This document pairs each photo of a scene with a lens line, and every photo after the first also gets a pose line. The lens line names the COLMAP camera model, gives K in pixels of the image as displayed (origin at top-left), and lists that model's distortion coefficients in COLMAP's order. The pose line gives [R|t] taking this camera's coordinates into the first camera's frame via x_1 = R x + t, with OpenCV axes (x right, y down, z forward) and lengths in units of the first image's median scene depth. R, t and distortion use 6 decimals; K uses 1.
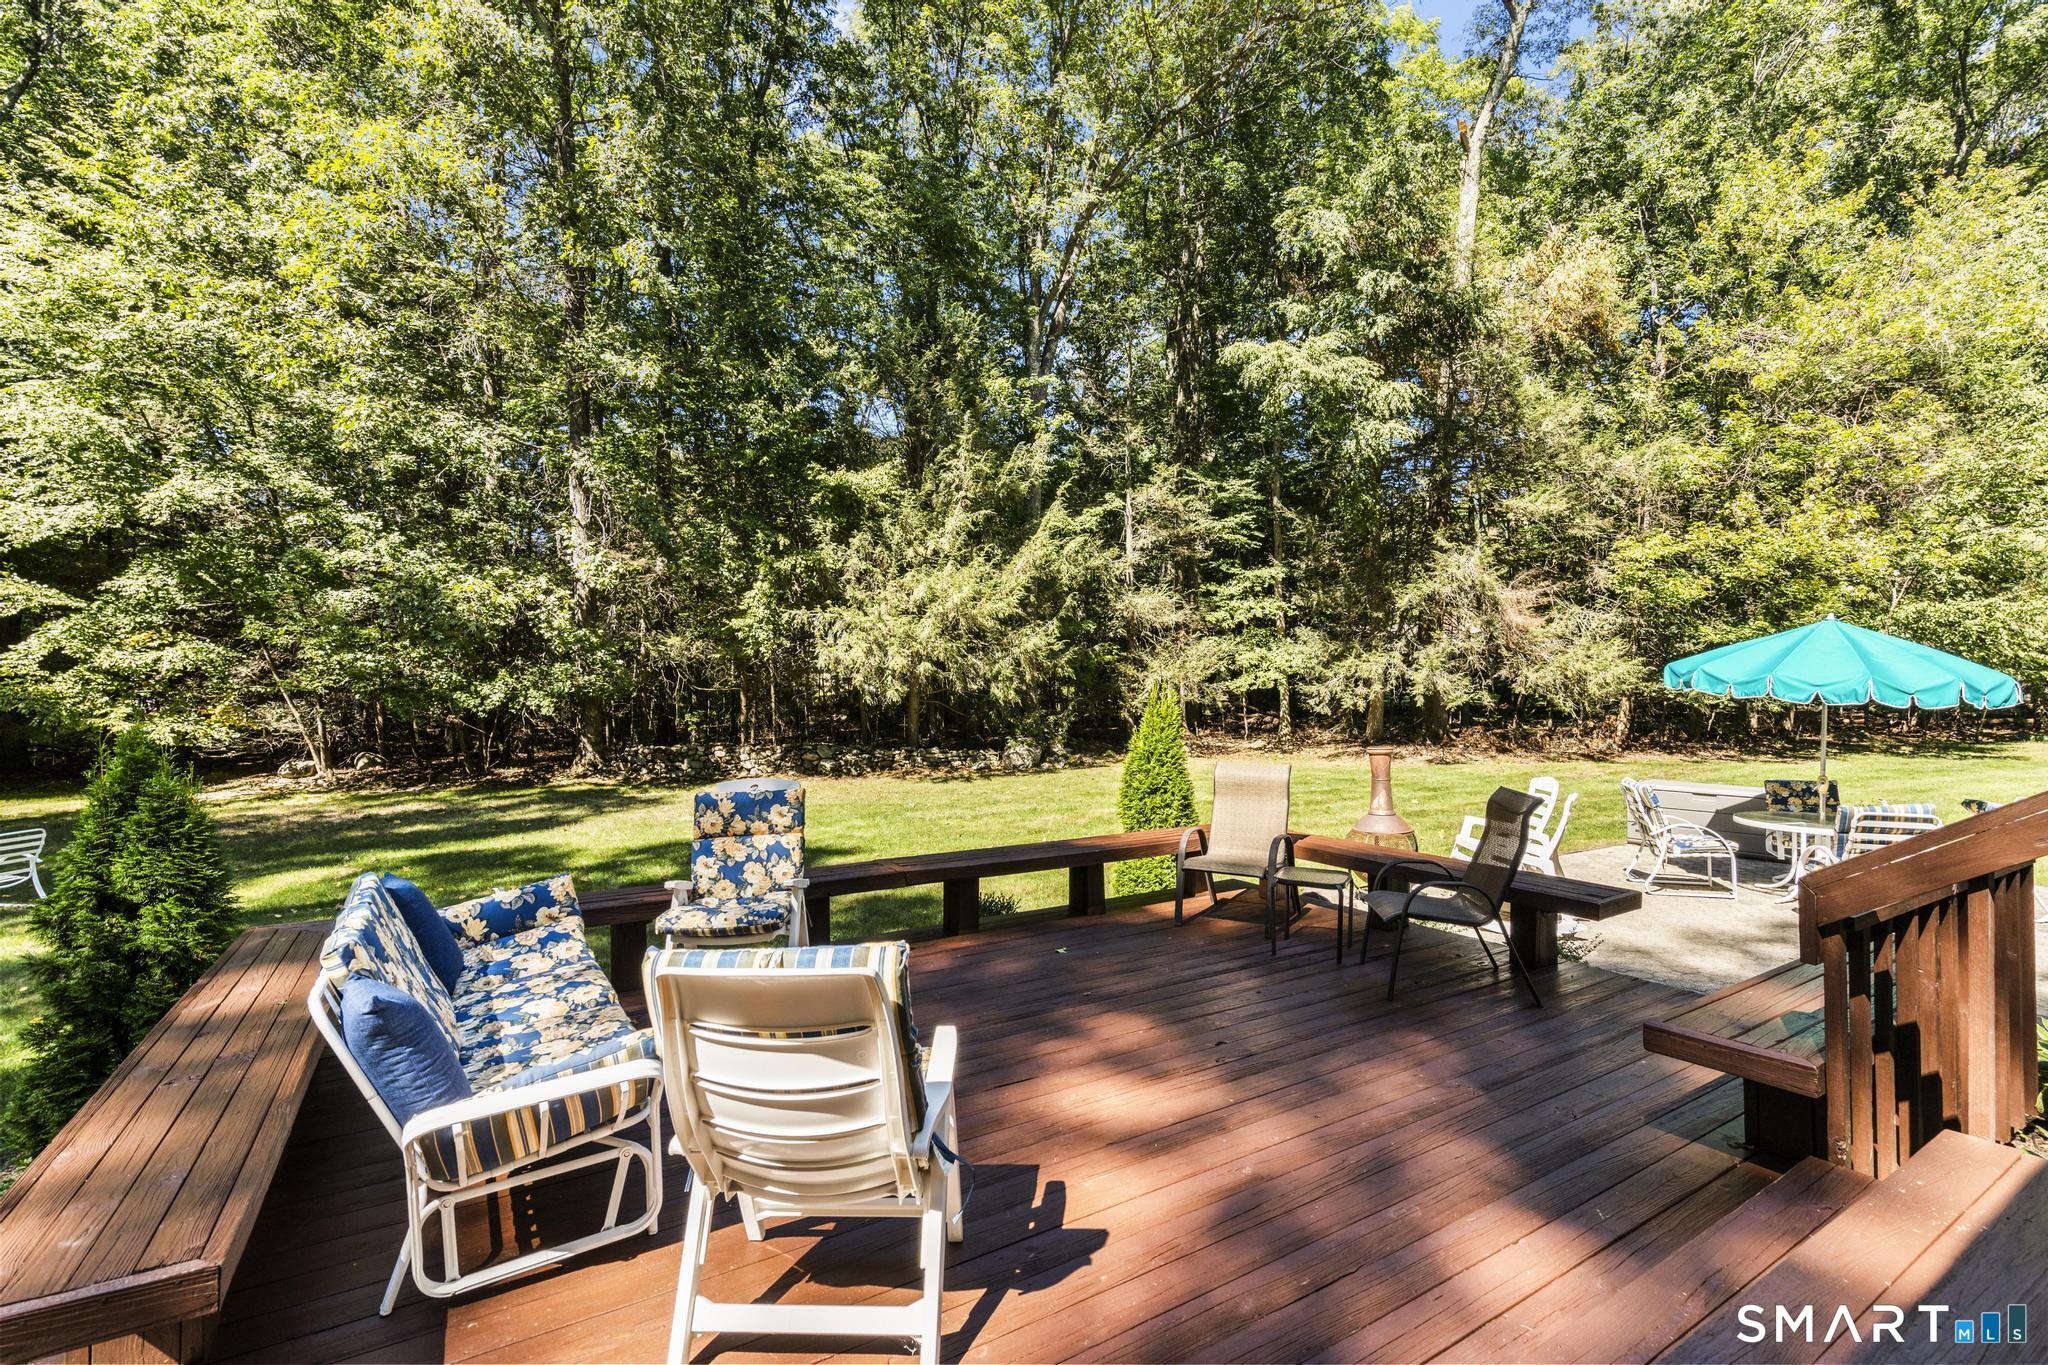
lens RADIAL K [[961.8, 0, 1024.0], [0, 961.8, 682.5], [0, 0, 1]] dist [-0.000799, 0.004341]
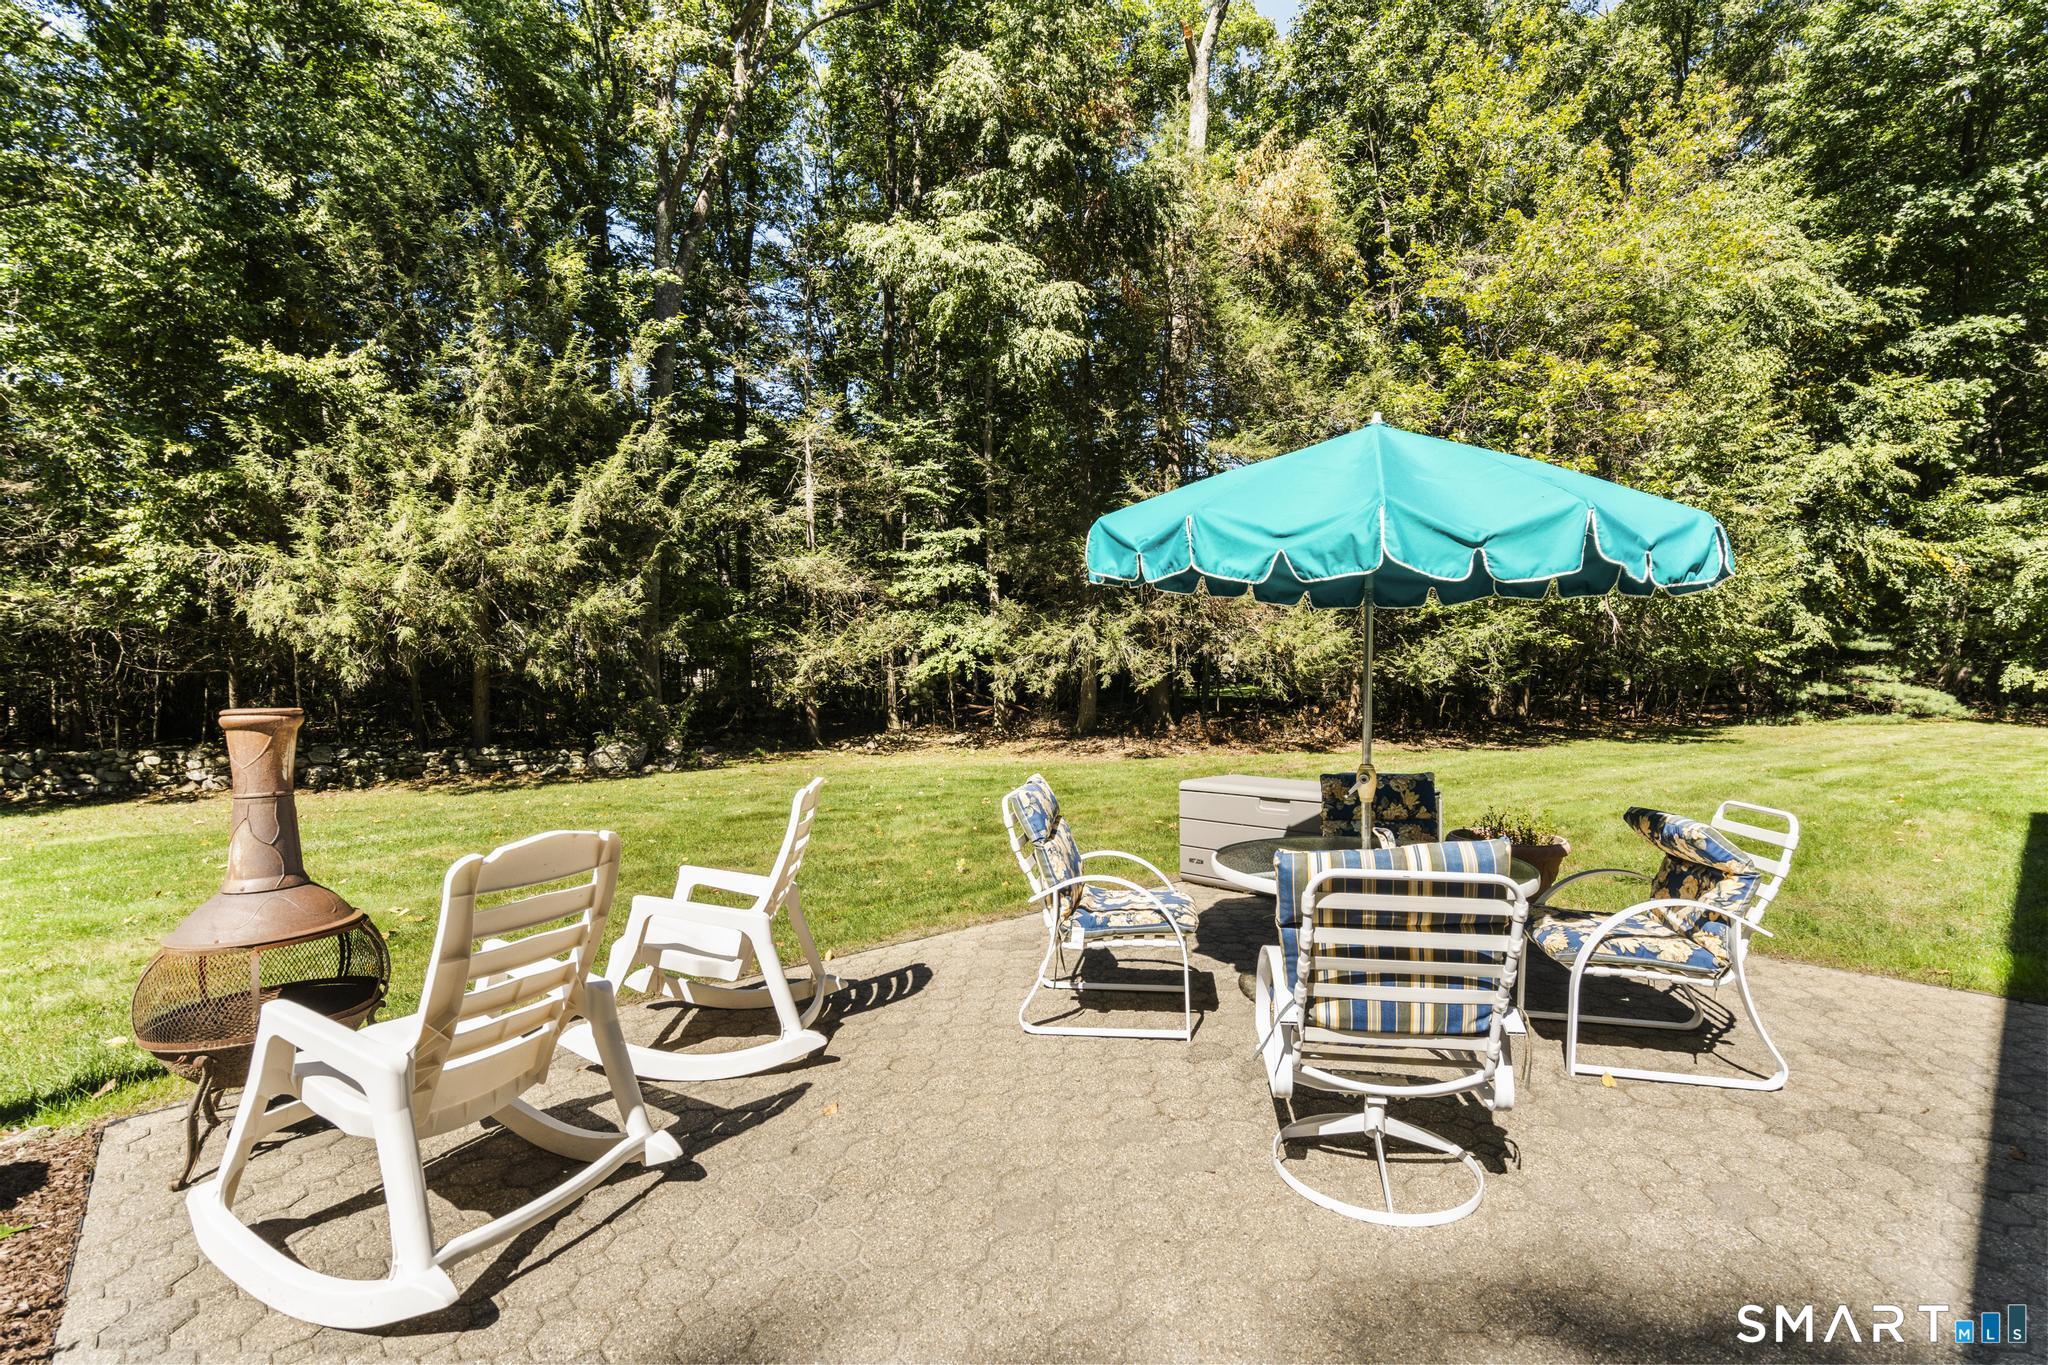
lens RADIAL K [[961.8, 0, 1024.0], [0, 961.8, 682.5], [0, 0, 1]] dist [-0.000799, 0.004341]
pose [[0.986718, -0.003077, 0.162413, 0.202650], [0.003191, 0.999995, -0.000443, 0.019367], [-0.162411, 0.000956, 0.986723, 0.194551]]
